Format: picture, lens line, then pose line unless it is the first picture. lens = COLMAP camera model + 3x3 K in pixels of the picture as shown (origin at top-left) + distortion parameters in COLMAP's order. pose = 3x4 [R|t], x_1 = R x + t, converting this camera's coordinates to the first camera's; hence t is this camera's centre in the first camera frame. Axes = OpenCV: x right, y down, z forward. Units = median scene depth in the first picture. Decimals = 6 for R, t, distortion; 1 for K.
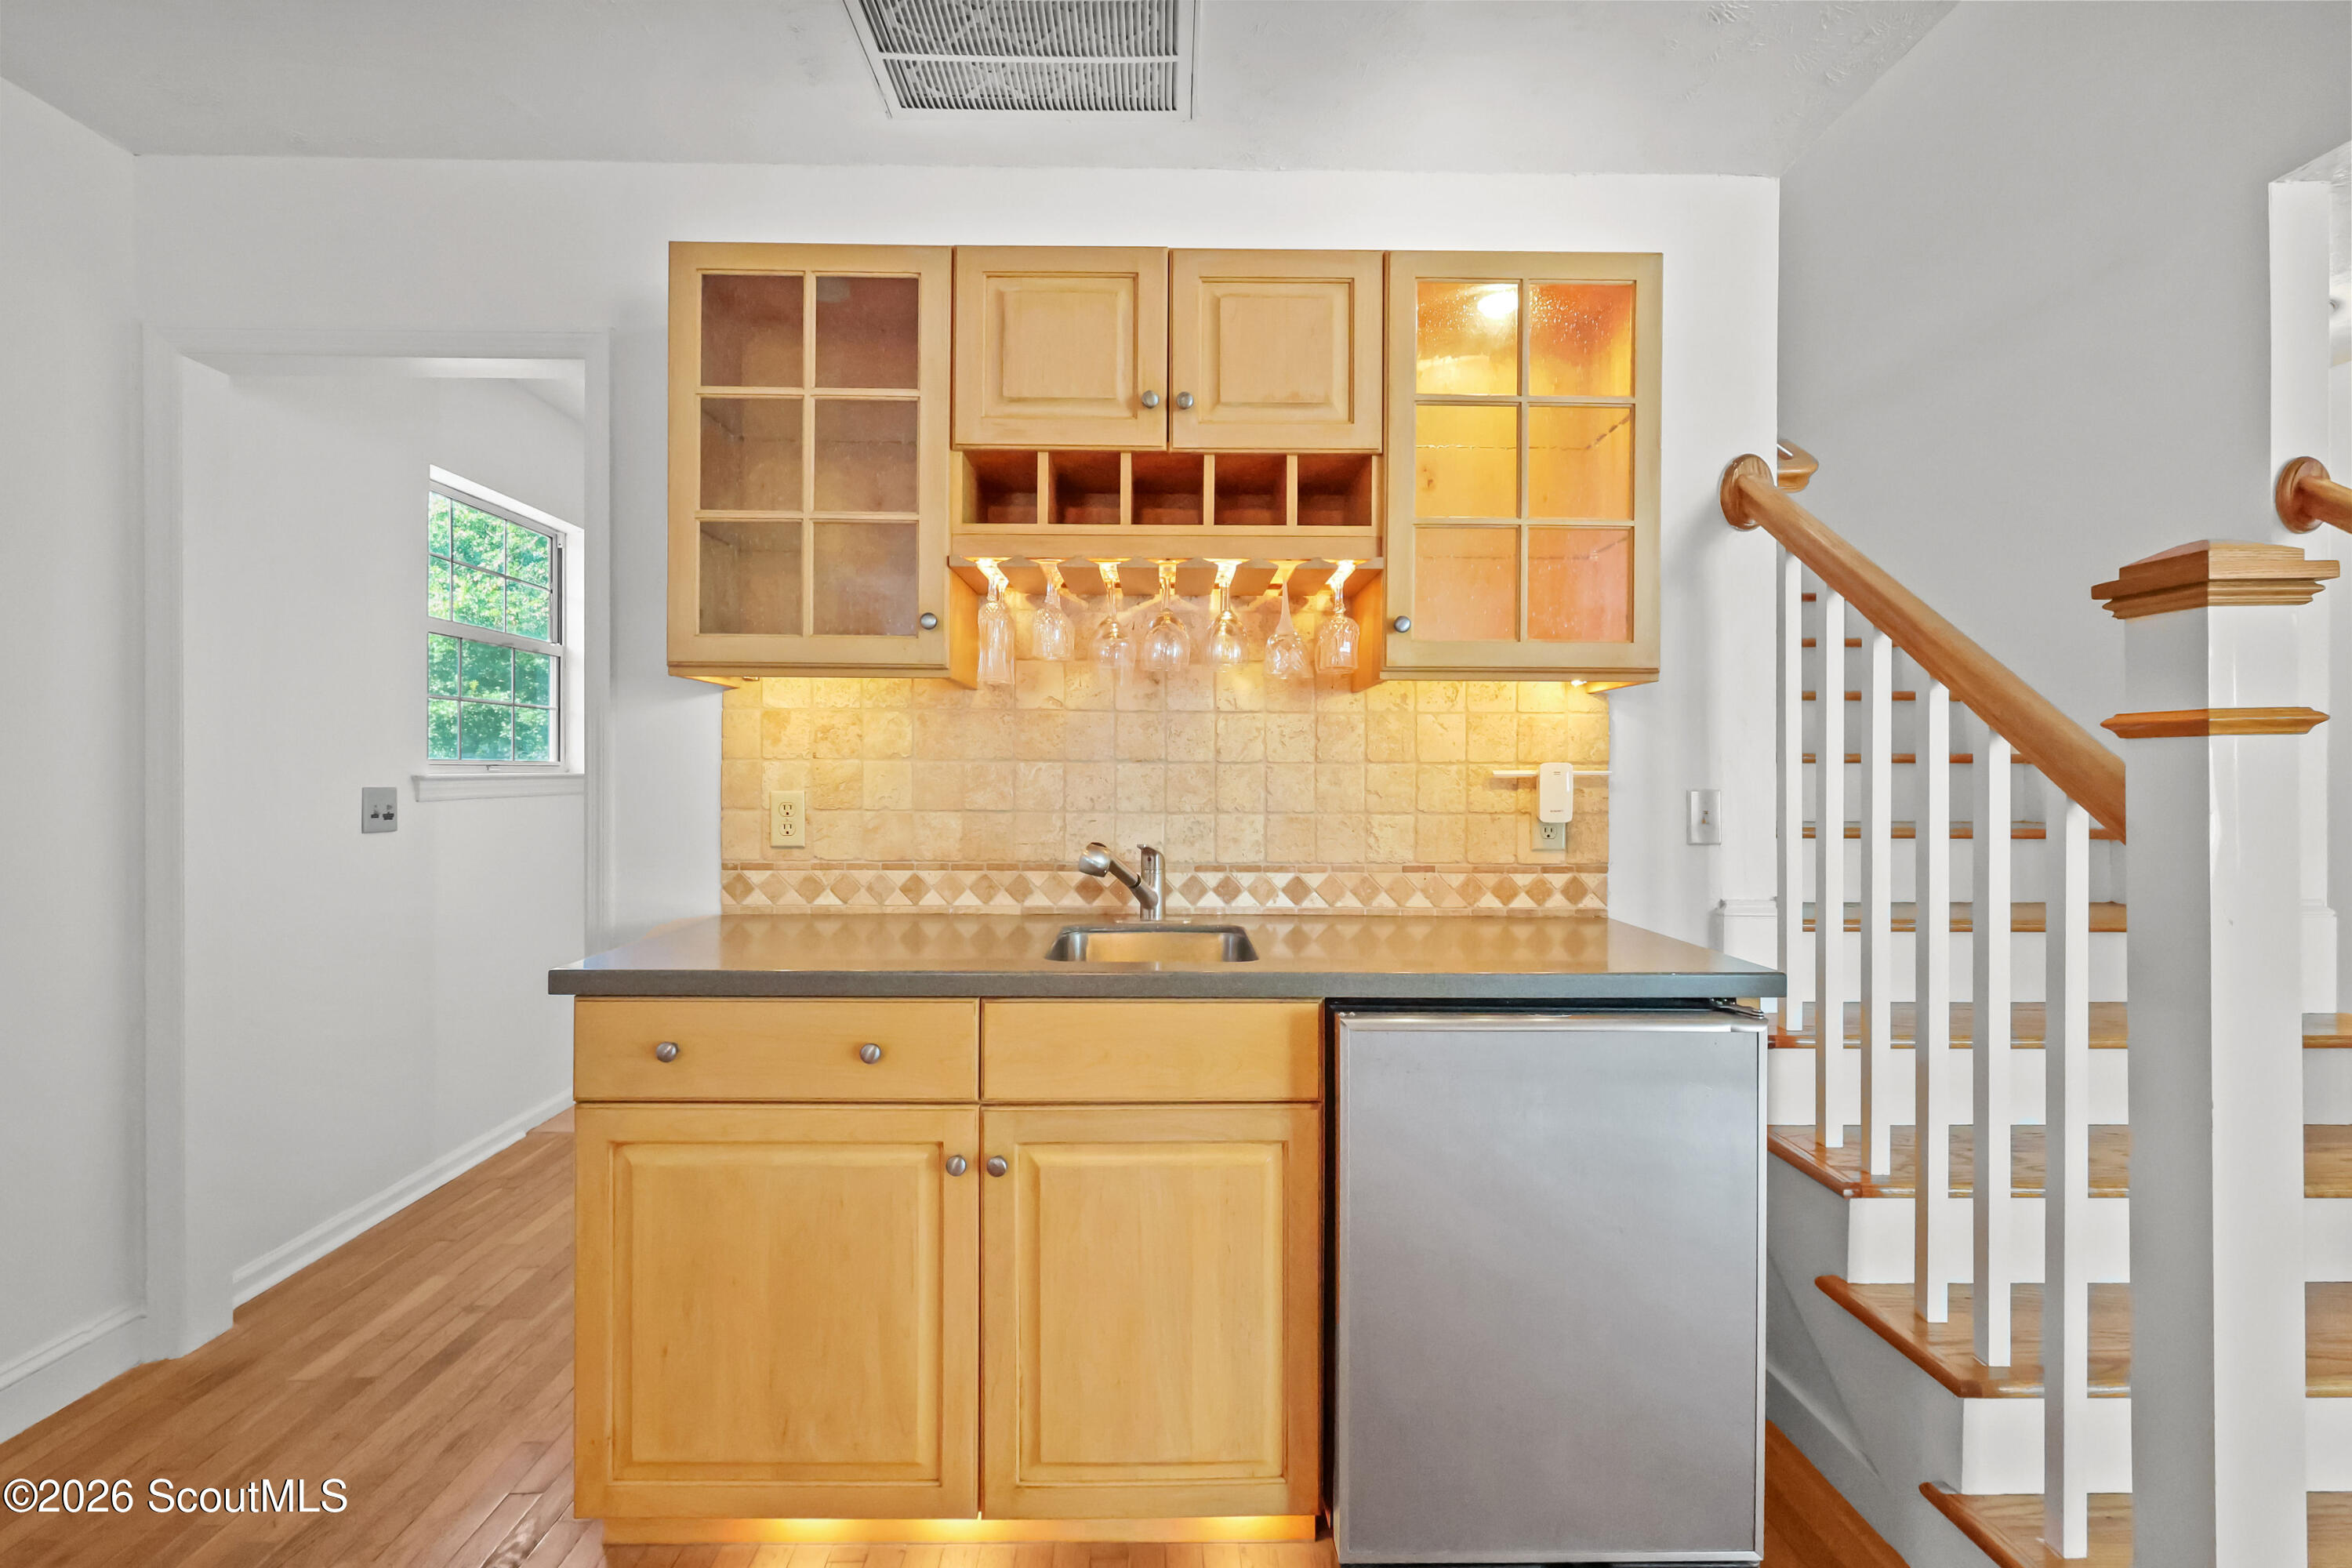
lens RADIAL K [[1080.3, 0, 1184.6], [0, 1080.3, 776.8], [0, 0, 1]] dist [0.000081, 0.000568]
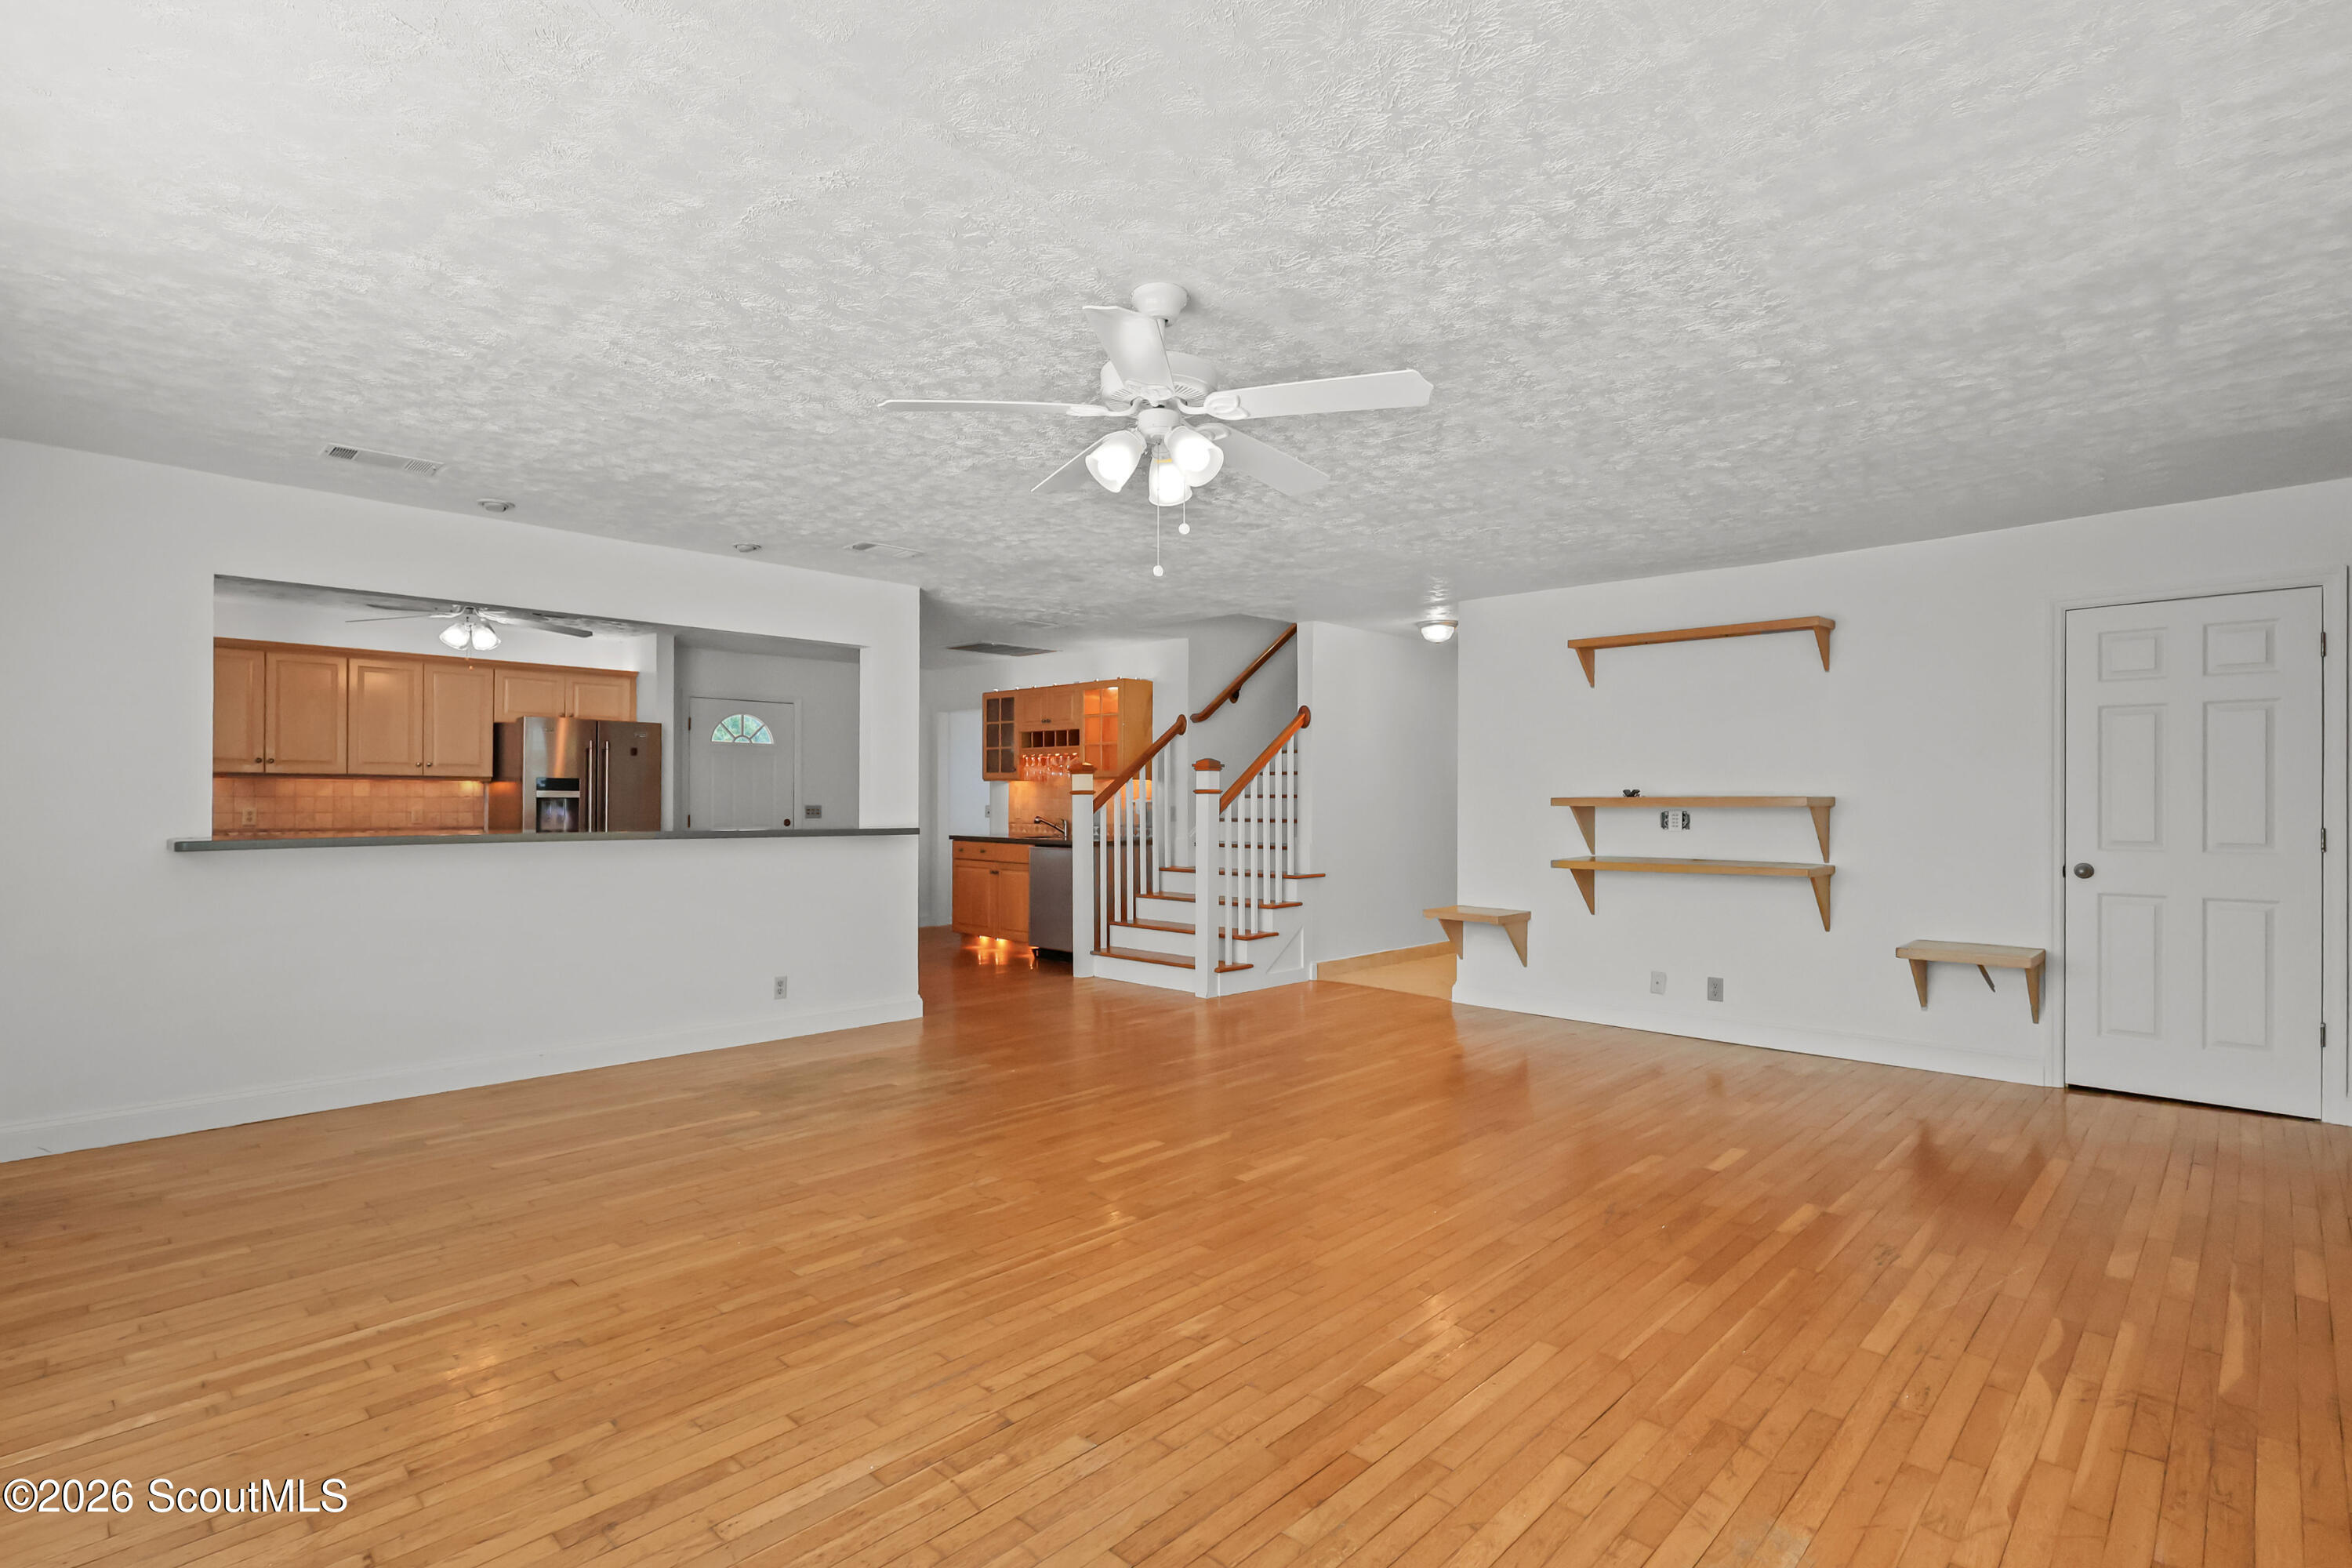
lens RADIAL K [[1080.3, 0, 1184.6], [0, 1080.3, 776.8], [0, 0, 1]] dist [0.000081, 0.000568]
pose [[0.696386, -0.014020, -0.717530, 3.624168], [-0.000360, 0.999802, -0.019885, -0.018825], [0.717667, 0.014105, 0.696244, -1.744890]]
